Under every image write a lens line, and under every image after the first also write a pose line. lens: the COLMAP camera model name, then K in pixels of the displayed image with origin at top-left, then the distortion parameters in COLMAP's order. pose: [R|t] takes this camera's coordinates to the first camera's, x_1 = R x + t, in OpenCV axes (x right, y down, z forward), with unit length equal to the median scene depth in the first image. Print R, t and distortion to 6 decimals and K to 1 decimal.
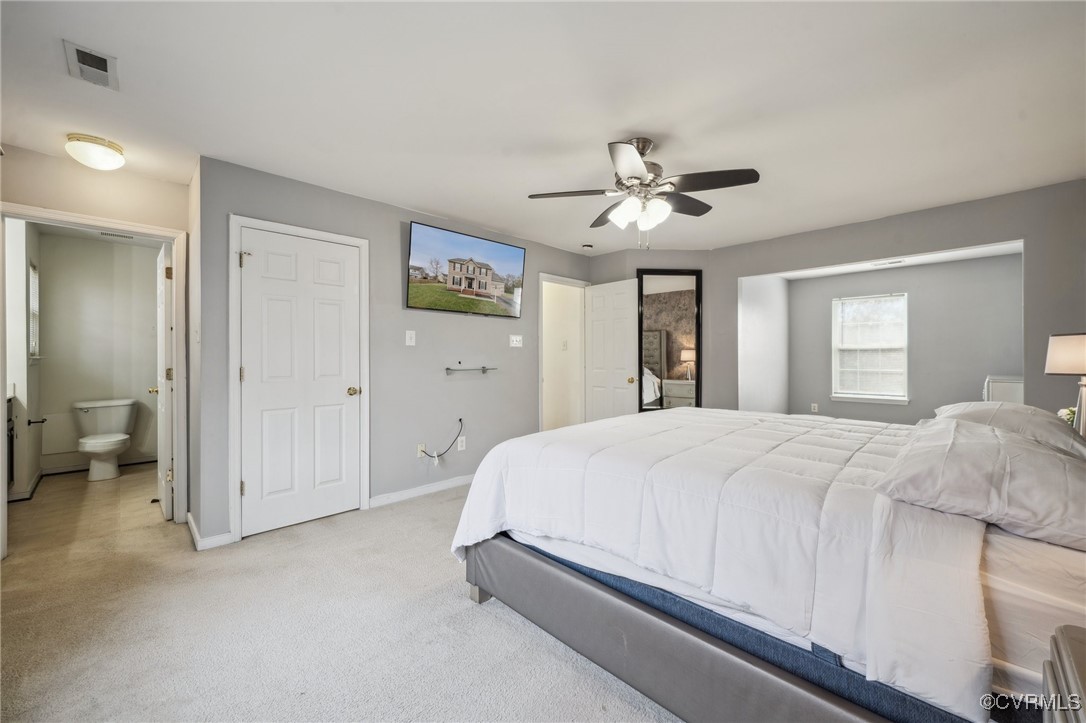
lens RADIAL K [[432.5, 0, 548.4], [0, 432.5, 359.5], [0, 0, 1]] dist [-0.000176, -0.000540]
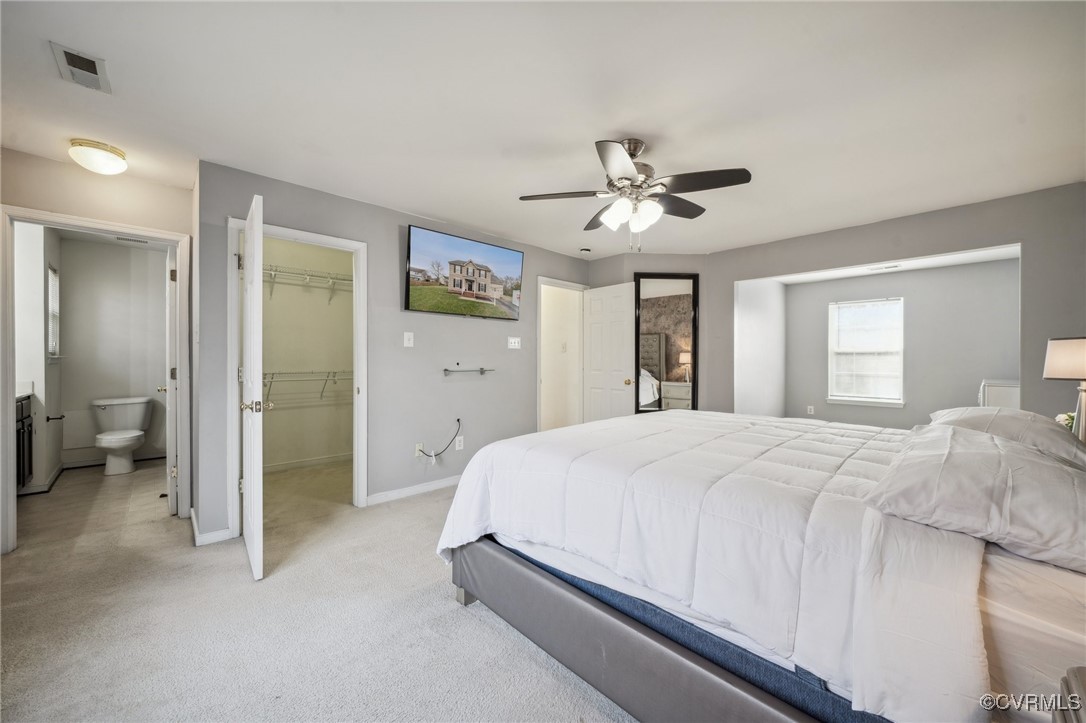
lens RADIAL K [[419.0, 0, 543.0], [0, 419.0, 361.5], [0, 0, 1]] dist [-0.007015, 0.000382]
pose [[0.999796, 0.005262, -0.019486, 0.027157], [-0.005248, 0.999986, 0.000792, -0.000075], [0.019490, -0.000689, 0.999810, 0.030513]]
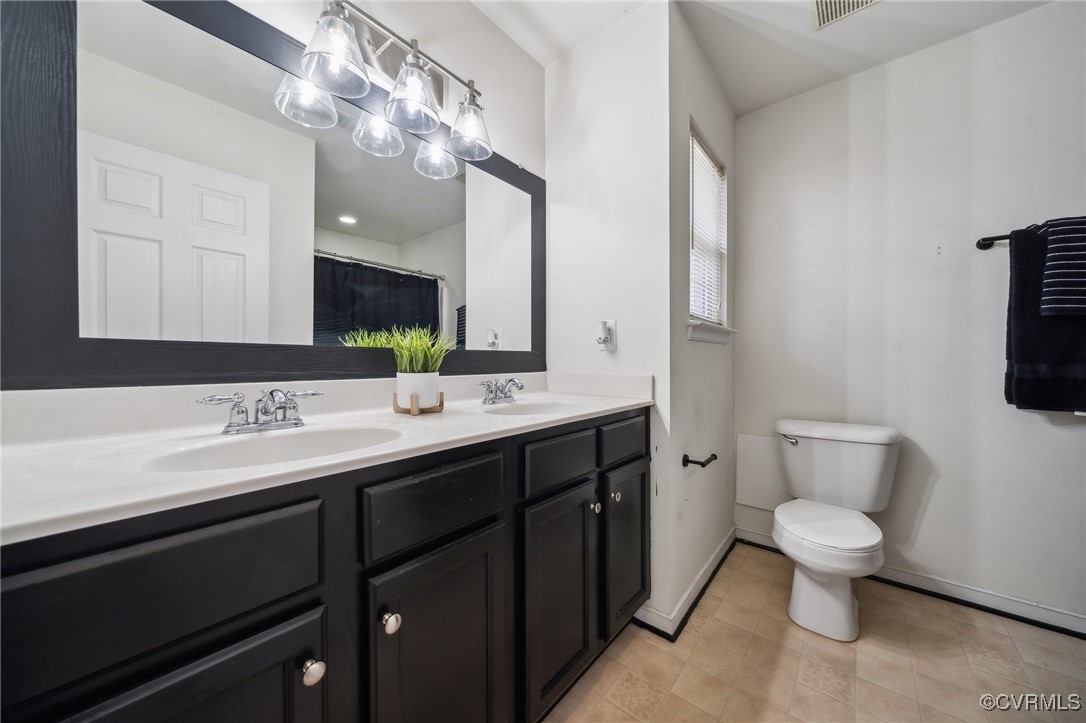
lens RADIAL K [[379.2, 0, 552.8], [0, 379.2, 362.8], [0, 0, 1]] dist [-0.008923, 0.000040]
pose [[0.101699, 0.005984, -0.994797, -1.478141], [-0.001140, 0.999982, 0.005899, 0.068313], [0.994815, 0.000534, 0.101704, 1.492208]]
